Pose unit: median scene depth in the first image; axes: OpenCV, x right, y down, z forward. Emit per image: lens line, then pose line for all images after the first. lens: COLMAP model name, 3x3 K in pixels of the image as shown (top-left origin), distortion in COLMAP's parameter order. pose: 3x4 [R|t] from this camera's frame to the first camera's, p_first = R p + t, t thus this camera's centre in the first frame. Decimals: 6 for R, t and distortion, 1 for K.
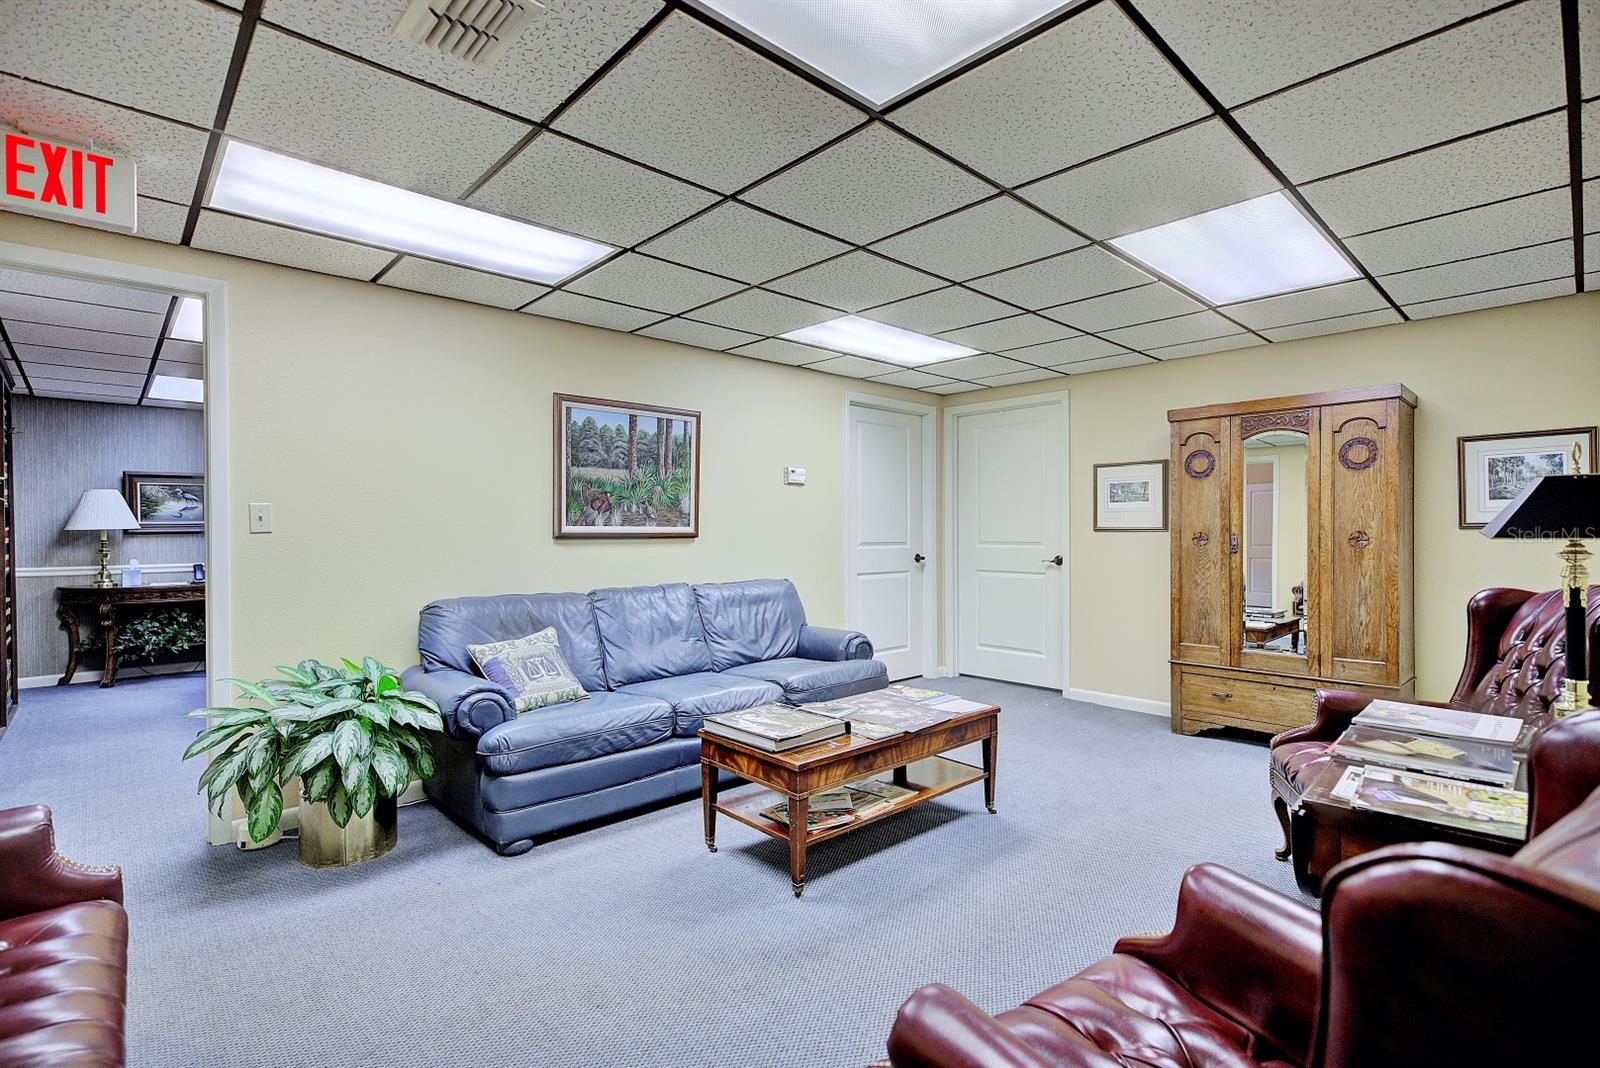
lens RADIAL K [[742.8, 0, 813.9], [0, 742.8, 531.9], [0, 0, 1]] dist [-0.003712, 0.000374]
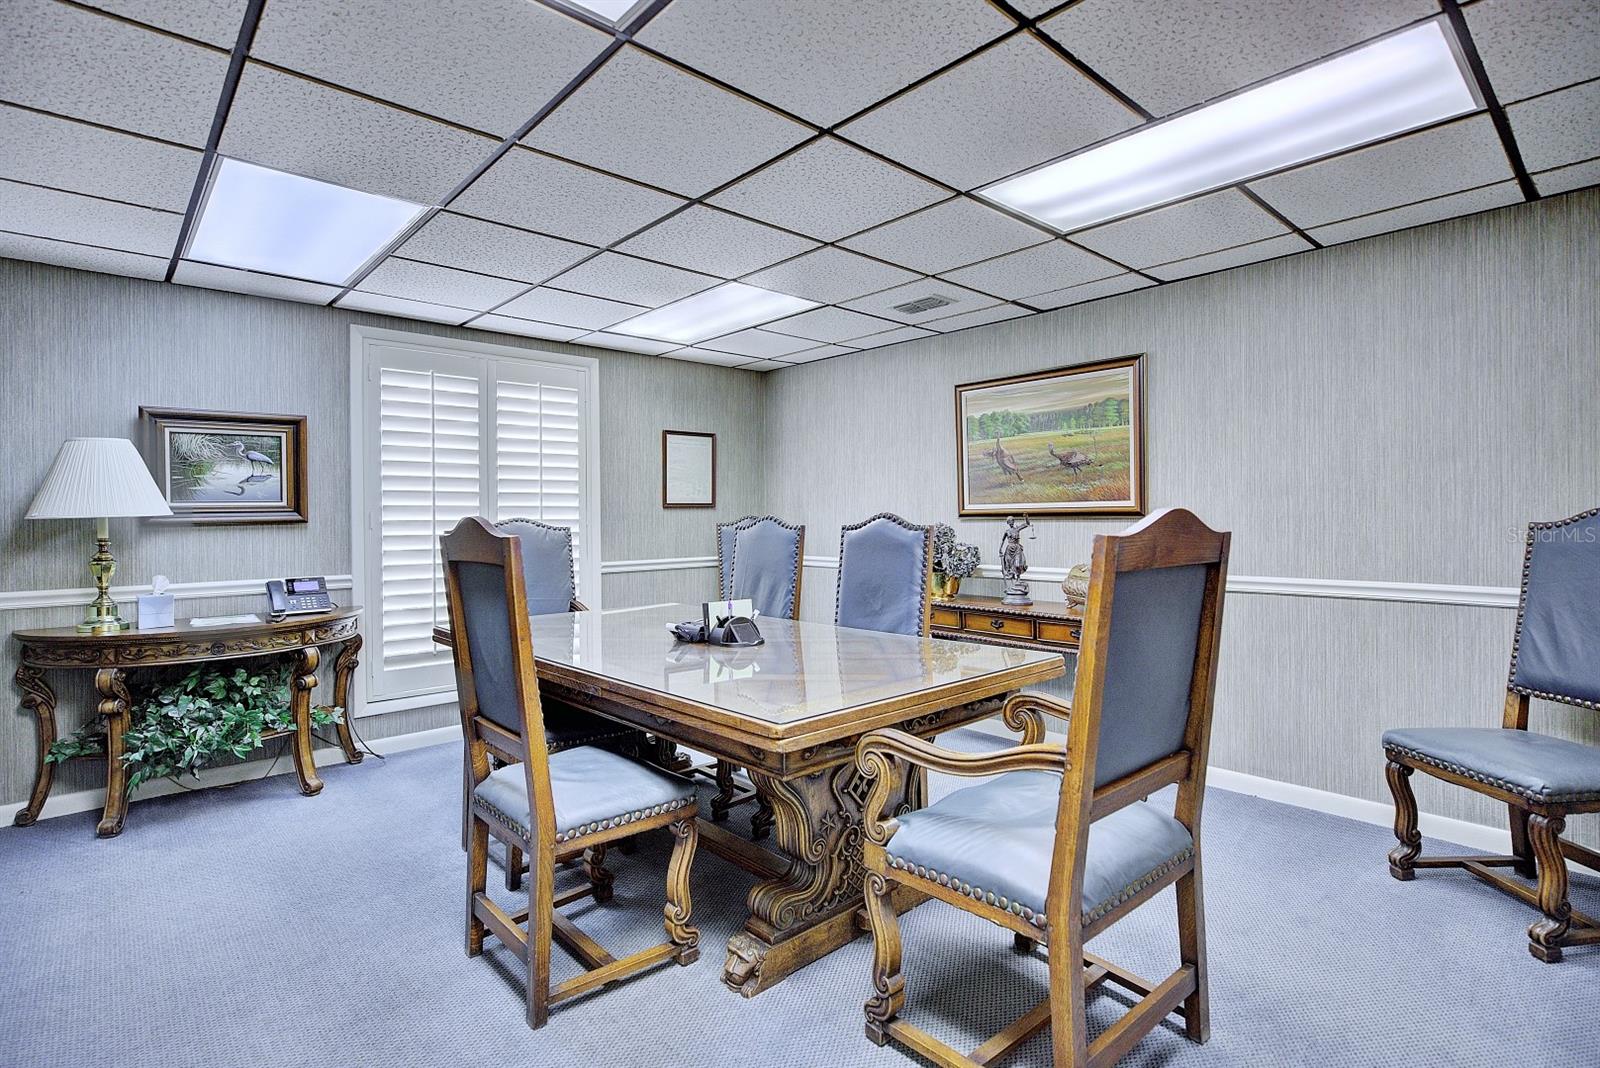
lens RADIAL K [[742.8, 0, 789.2], [0, 742.8, 523.5], [0, 0, 1]] dist [-0.003712, 0.000374]
pose [[0.999676, -0.005248, -0.024921, -0.470829], [0.005228, 0.999986, -0.000864, 0.004011], [0.024925, 0.000733, 0.999689, 0.499041]]
